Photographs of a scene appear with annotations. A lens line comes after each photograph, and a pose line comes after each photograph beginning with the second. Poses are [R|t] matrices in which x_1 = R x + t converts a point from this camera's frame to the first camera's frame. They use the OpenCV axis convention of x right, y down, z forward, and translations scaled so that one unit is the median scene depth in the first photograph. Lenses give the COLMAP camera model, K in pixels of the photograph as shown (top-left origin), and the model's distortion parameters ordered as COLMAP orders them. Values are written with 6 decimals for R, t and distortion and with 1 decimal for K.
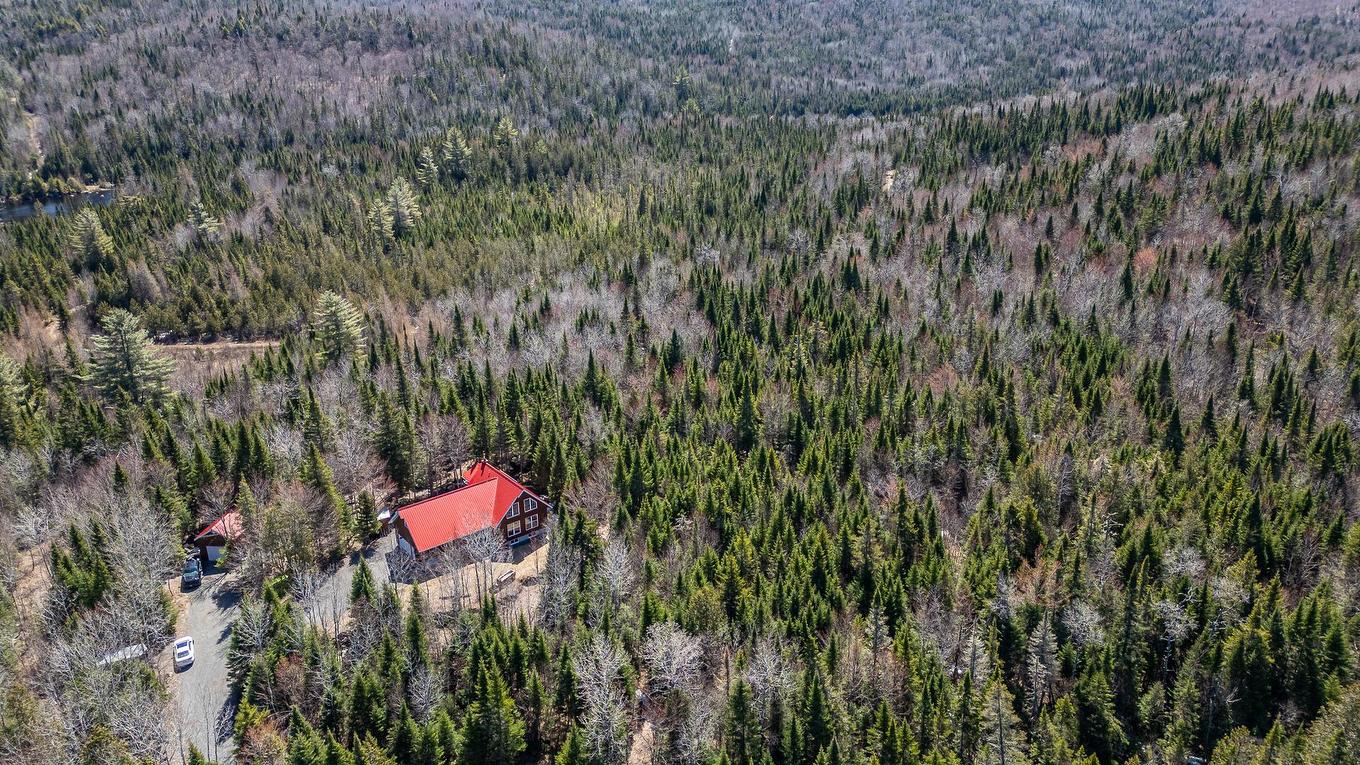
lens RADIAL K [[952.5, 0, 680.0], [0, 952.5, 382.5], [0, 0, 1]] dist [0.101242, -0.102935]
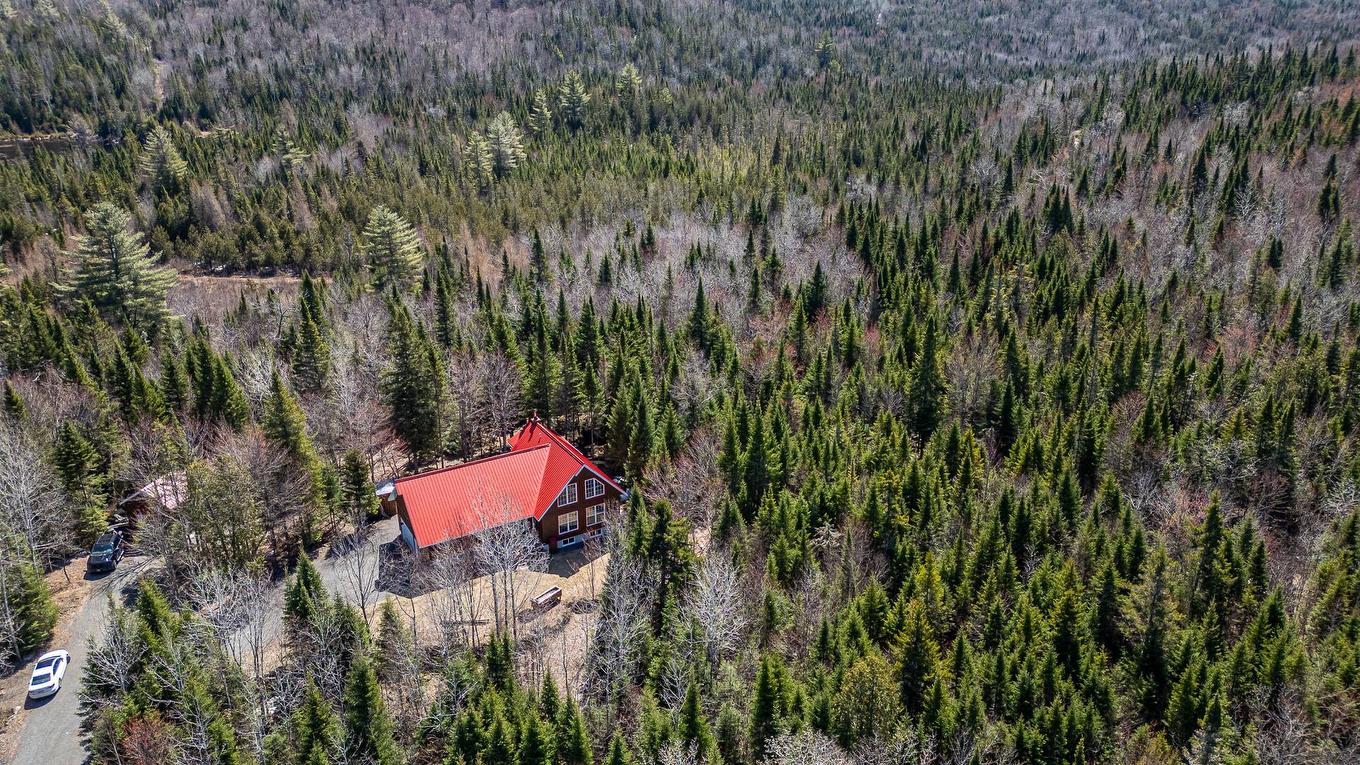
lens RADIAL K [[952.5, 0, 680.0], [0, 952.5, 382.5], [0, 0, 1]] dist [0.101242, -0.102935]
pose [[0.990766, 0.057583, -0.122750, -0.011532], [-0.057118, 0.998341, 0.007304, 0.026056], [0.122967, -0.000226, 0.992411, 0.198189]]
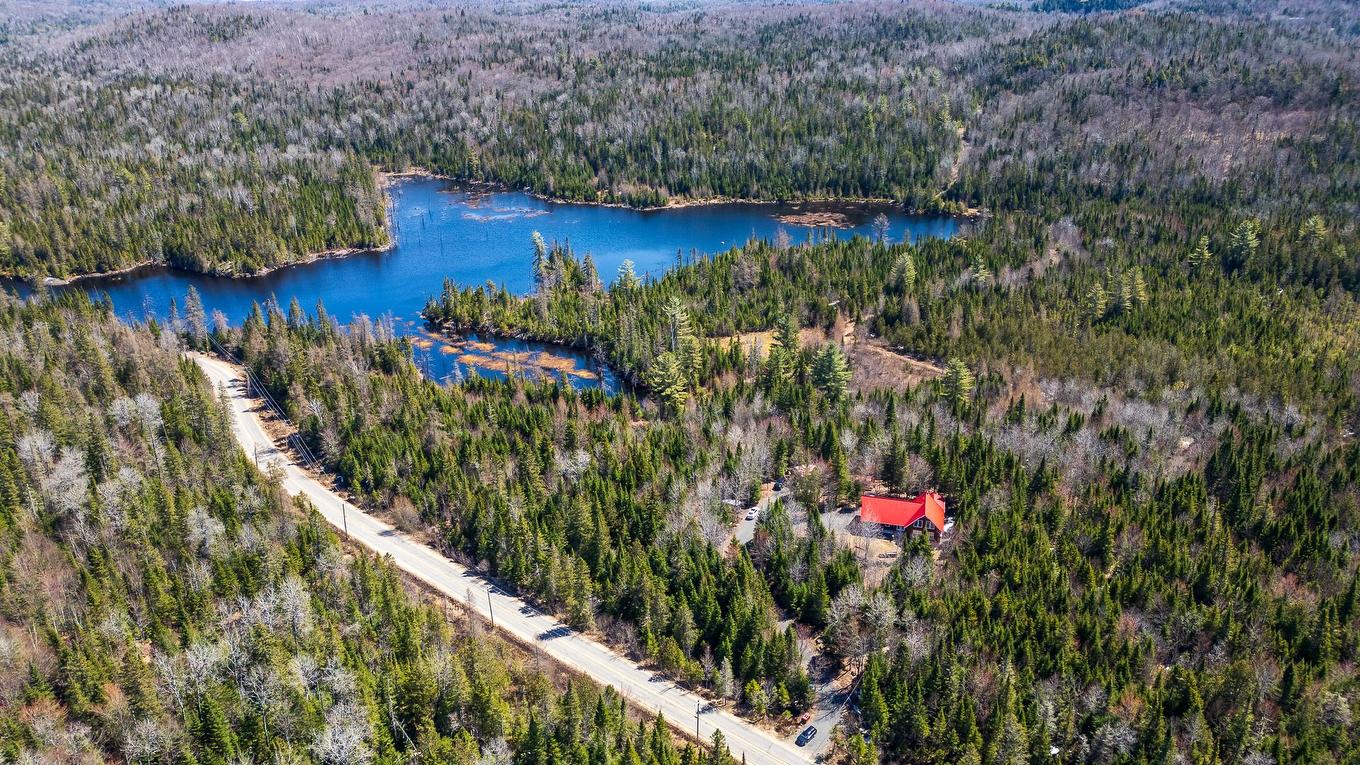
lens RADIAL K [[952.5, 0, 680.0], [0, 952.5, 382.5], [0, 0, 1]] dist [0.101242, -0.102935]
pose [[0.590158, 0.310673, -0.745115, 0.442557], [-0.290767, 0.942839, 0.162815, -0.148638], [0.753106, 0.120568, 0.646757, -0.269753]]
